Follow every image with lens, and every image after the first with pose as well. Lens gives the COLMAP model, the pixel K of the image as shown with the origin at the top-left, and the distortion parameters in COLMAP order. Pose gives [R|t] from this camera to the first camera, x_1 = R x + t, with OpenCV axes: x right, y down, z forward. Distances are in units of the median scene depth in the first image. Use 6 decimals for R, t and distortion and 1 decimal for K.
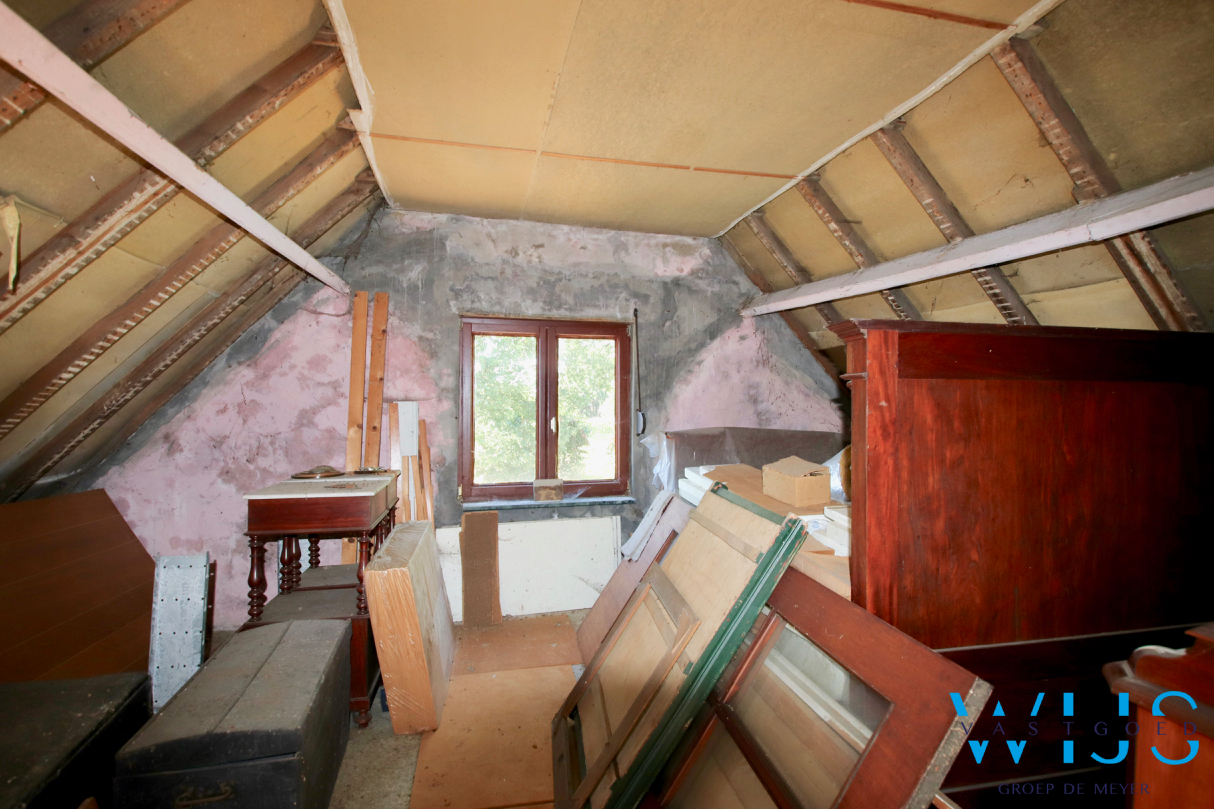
lens RADIAL K [[565.8, 0, 610.4], [0, 565.8, 405.0], [0, 0, 1]] dist [-0.004425, -0.001461]
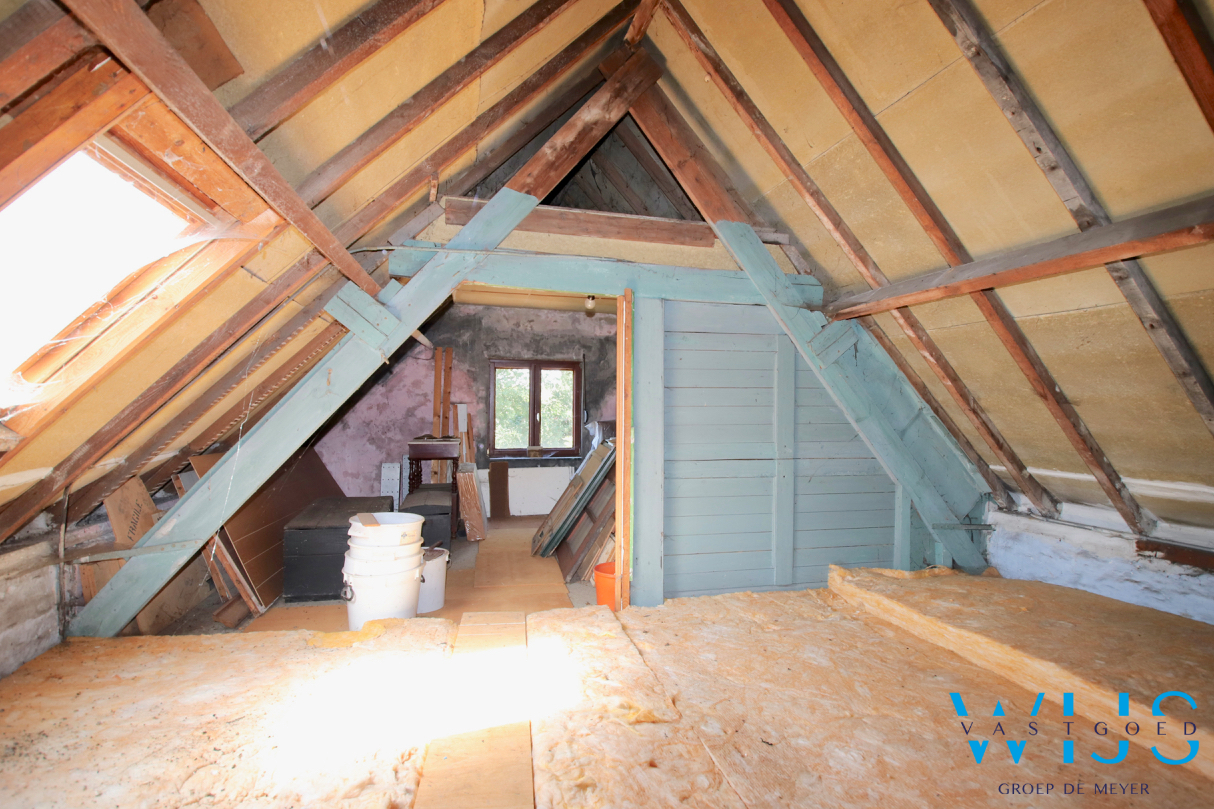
lens RADIAL K [[565.8, 0, 606.1], [0, 565.8, 406.3], [0, 0, 1]] dist [-0.004425, -0.001461]
pose [[0.999642, 0.006654, -0.025920, 0.175481], [-0.006826, 0.999955, -0.006546, 0.010411], [0.025875, 0.006721, 0.999643, -0.877068]]
